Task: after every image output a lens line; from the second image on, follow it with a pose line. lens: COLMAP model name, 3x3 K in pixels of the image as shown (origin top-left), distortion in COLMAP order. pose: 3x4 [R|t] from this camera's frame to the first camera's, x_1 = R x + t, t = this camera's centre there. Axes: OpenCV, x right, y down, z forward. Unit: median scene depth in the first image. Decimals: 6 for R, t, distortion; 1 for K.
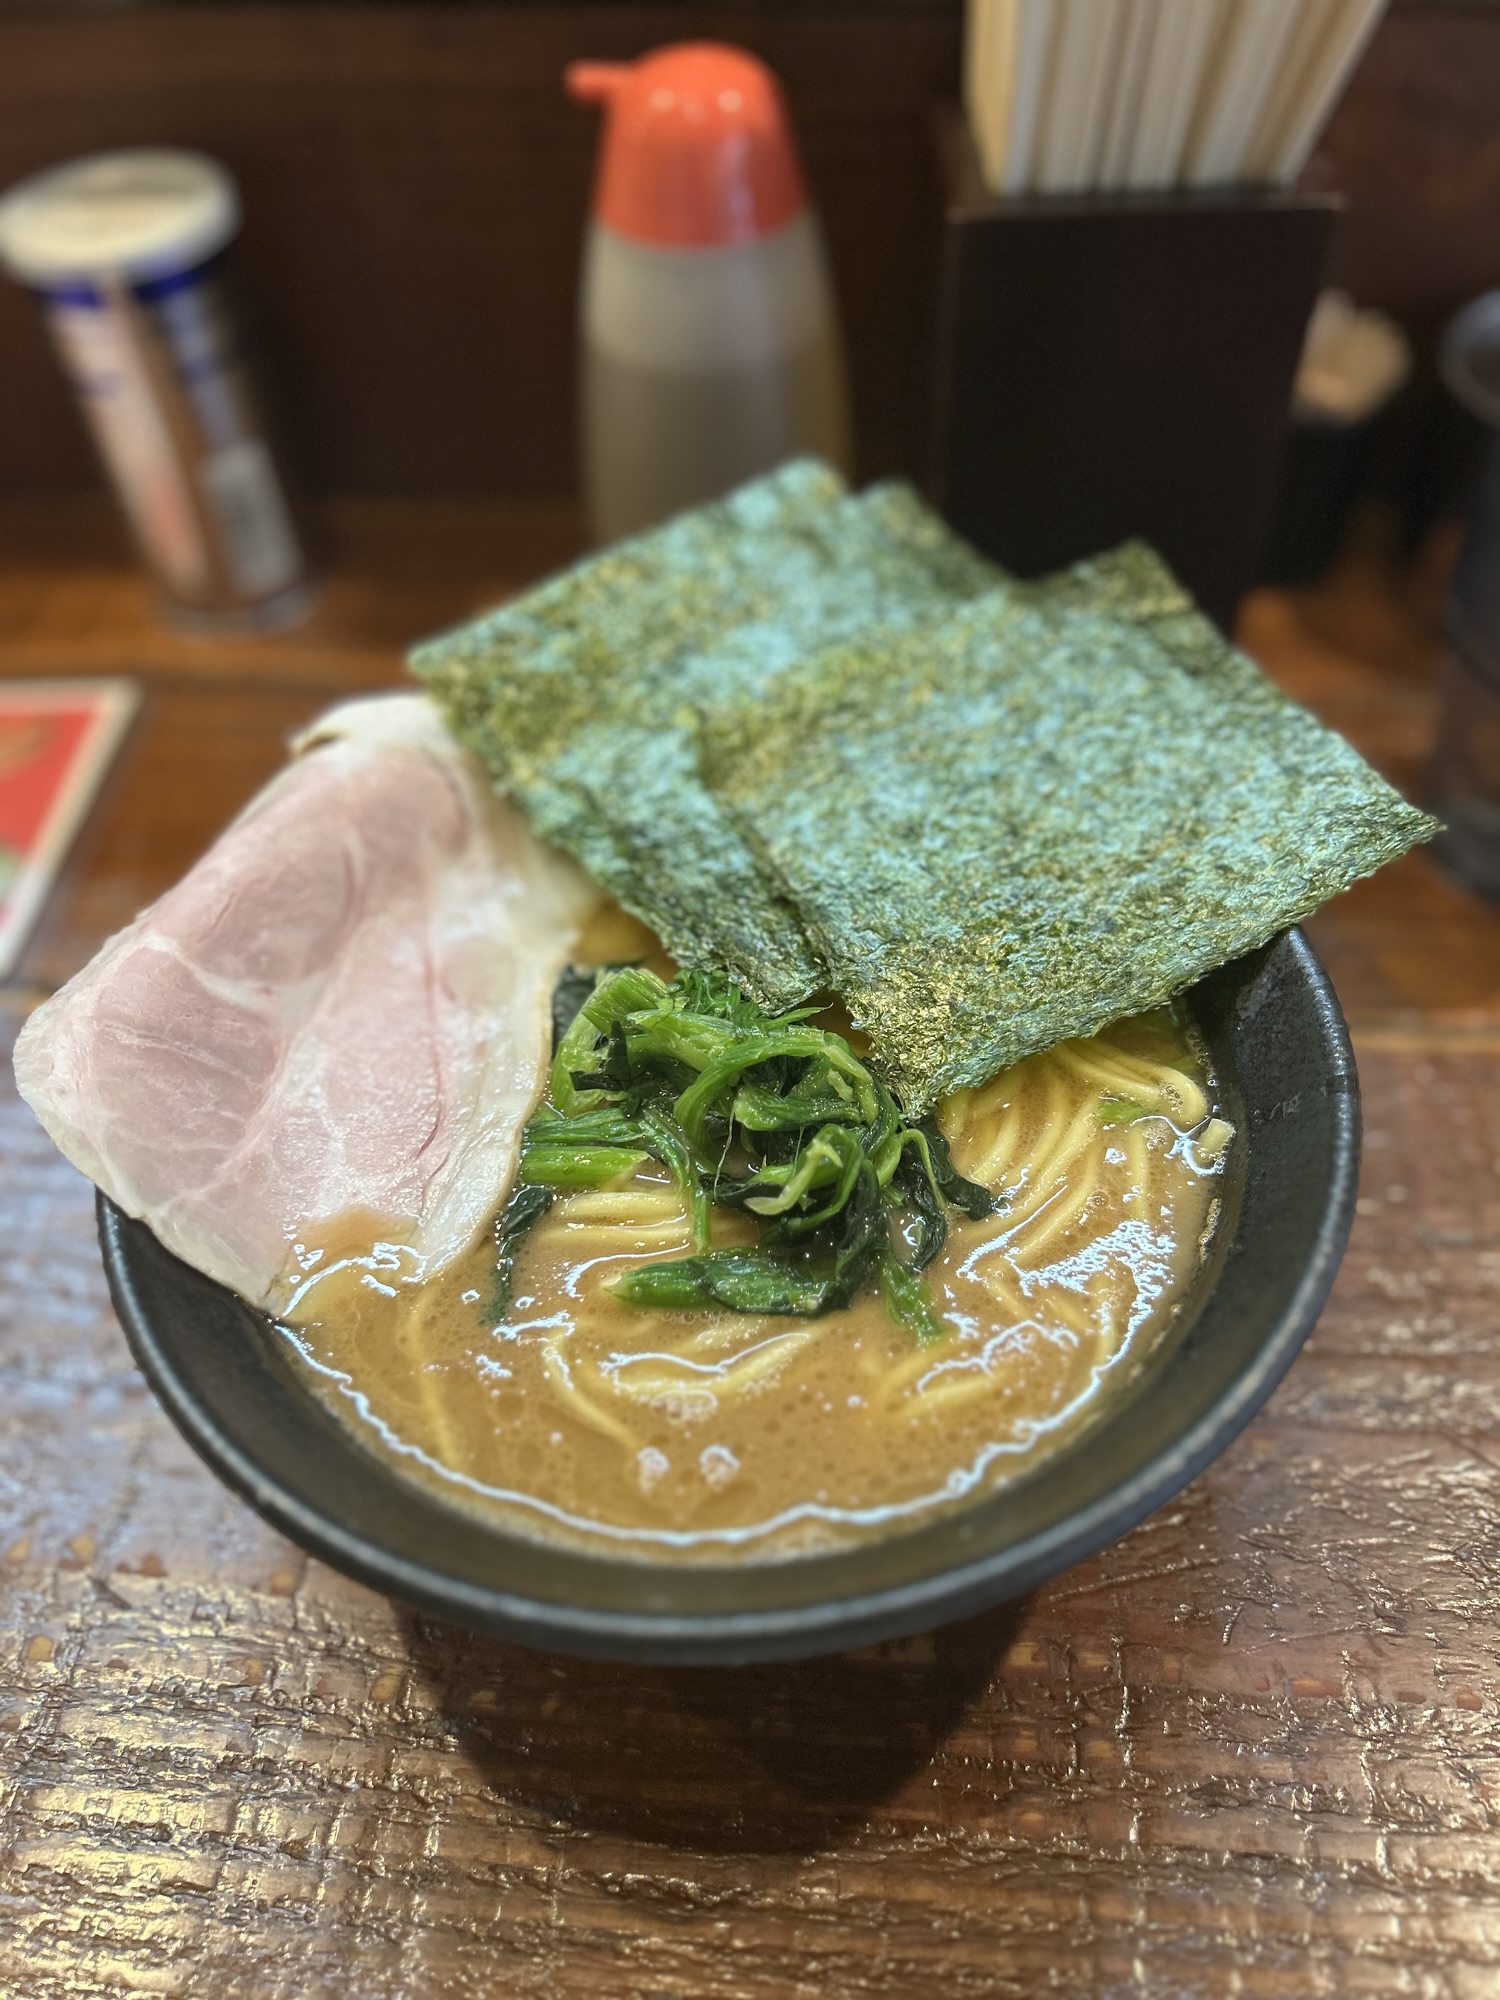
lens RADIAL K [[1550.2, 0, 750.0], [0, 1550.2, 1000.0], [0, 0, 1]] dist [0.081222, -0.156593]
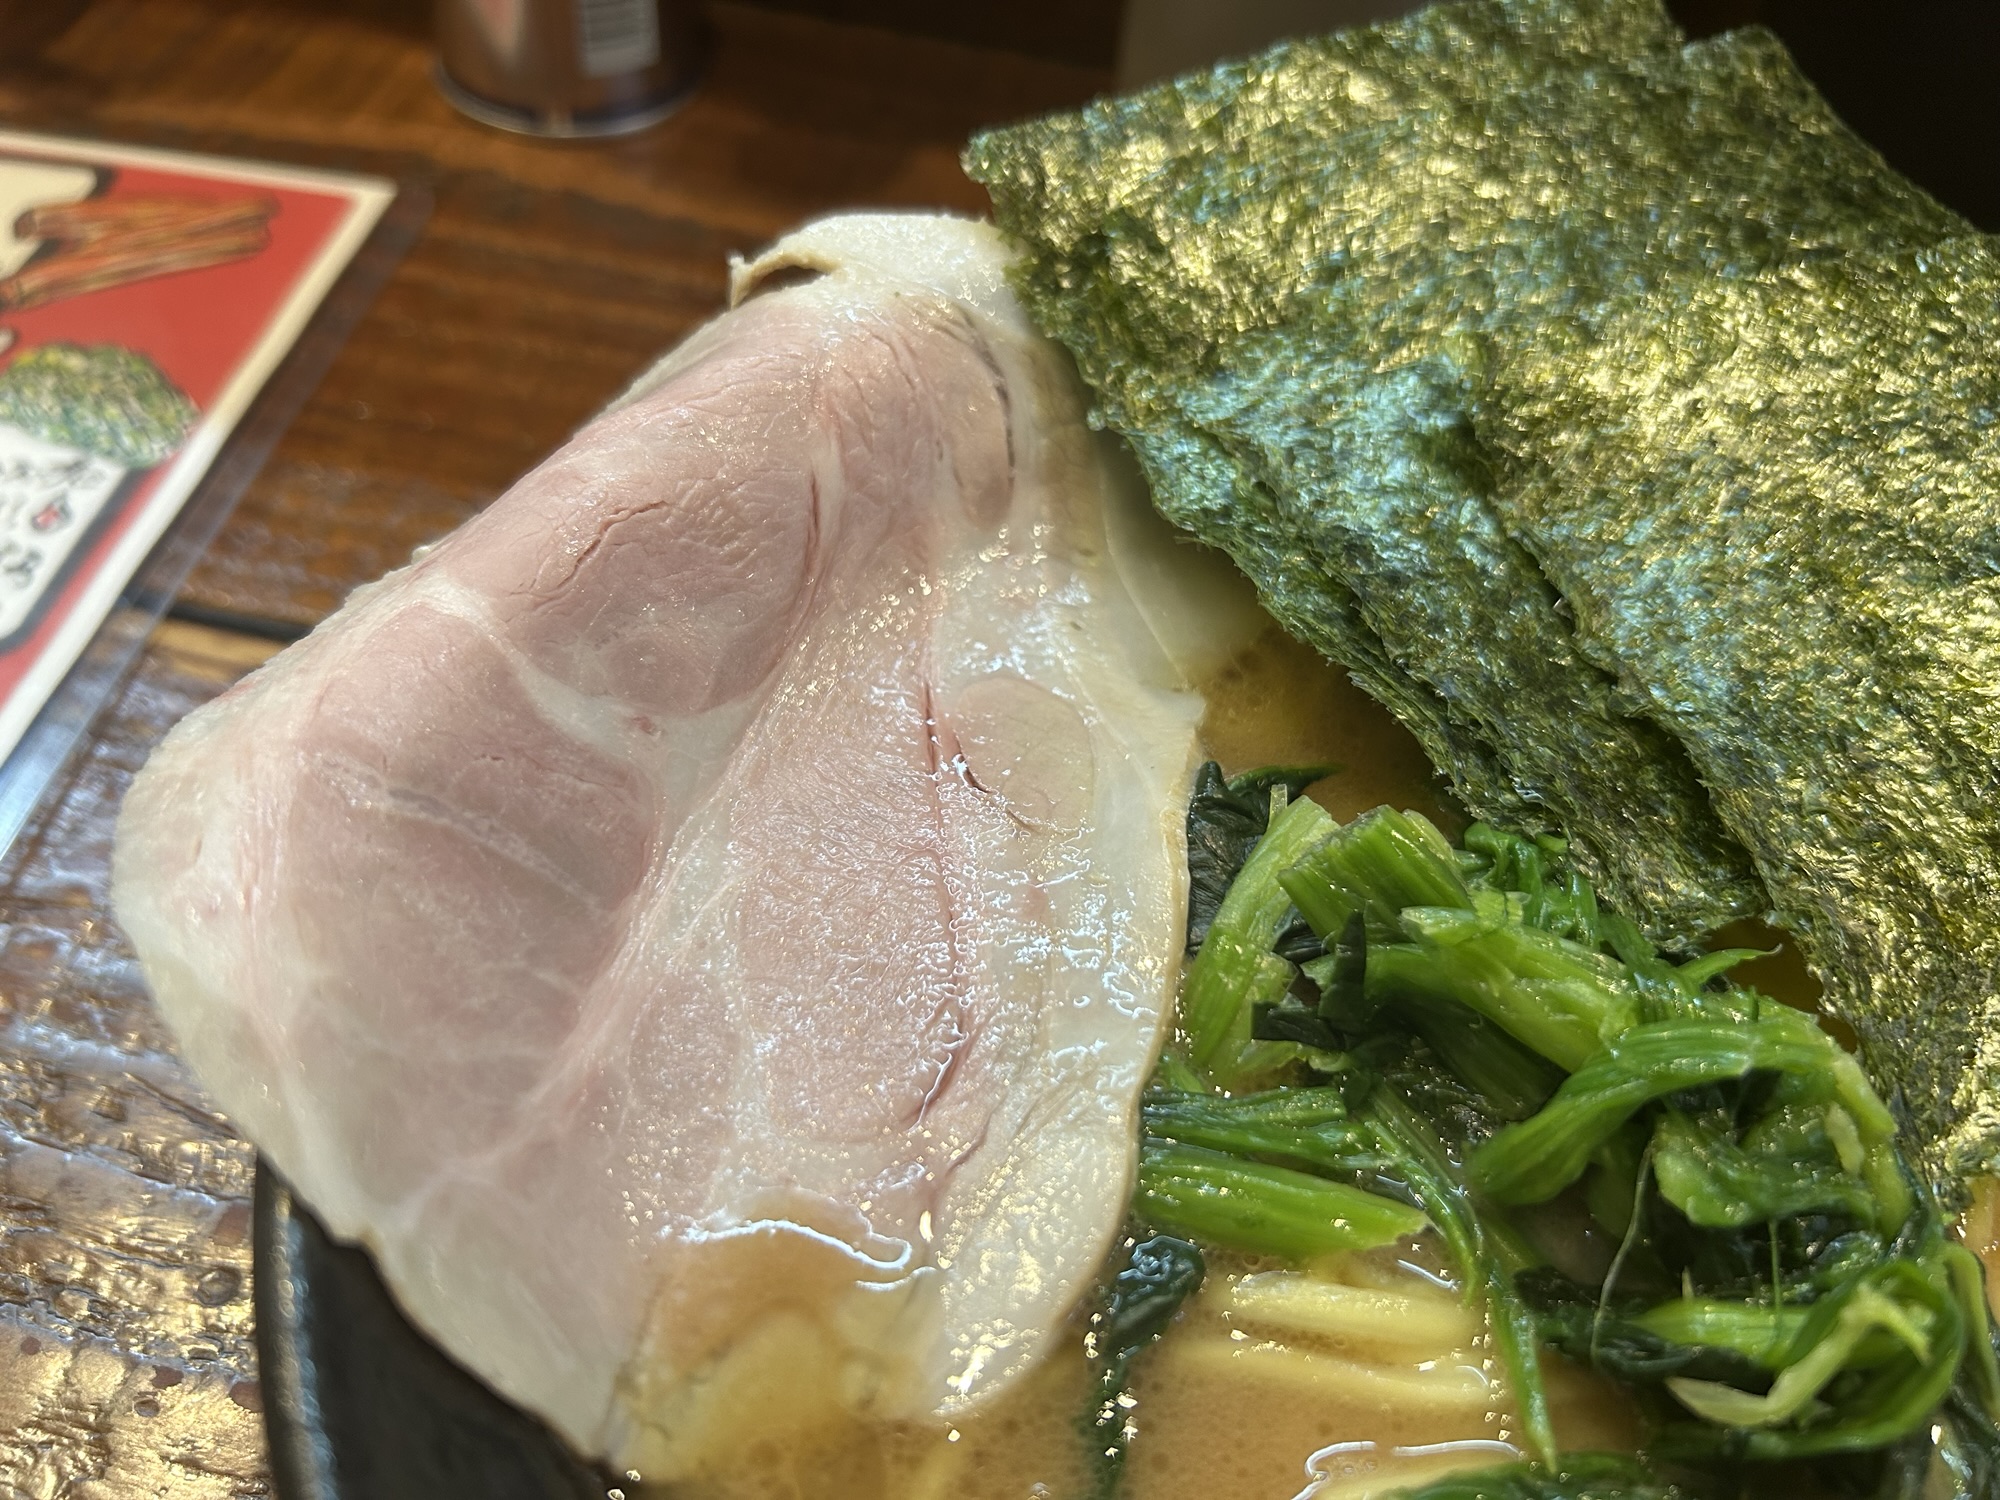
lens RADIAL K [[1552.9, 0, 1000.0], [0, 1552.9, 800.6], [0, 0, 1]] dist [-0.003030, -0.004825]
pose [[0.984029, 0.164847, 0.067179, -0.237300], [-0.168147, 0.984649, 0.046820, -0.025829], [-0.058430, -0.057369, 0.996642, 0.514620]]
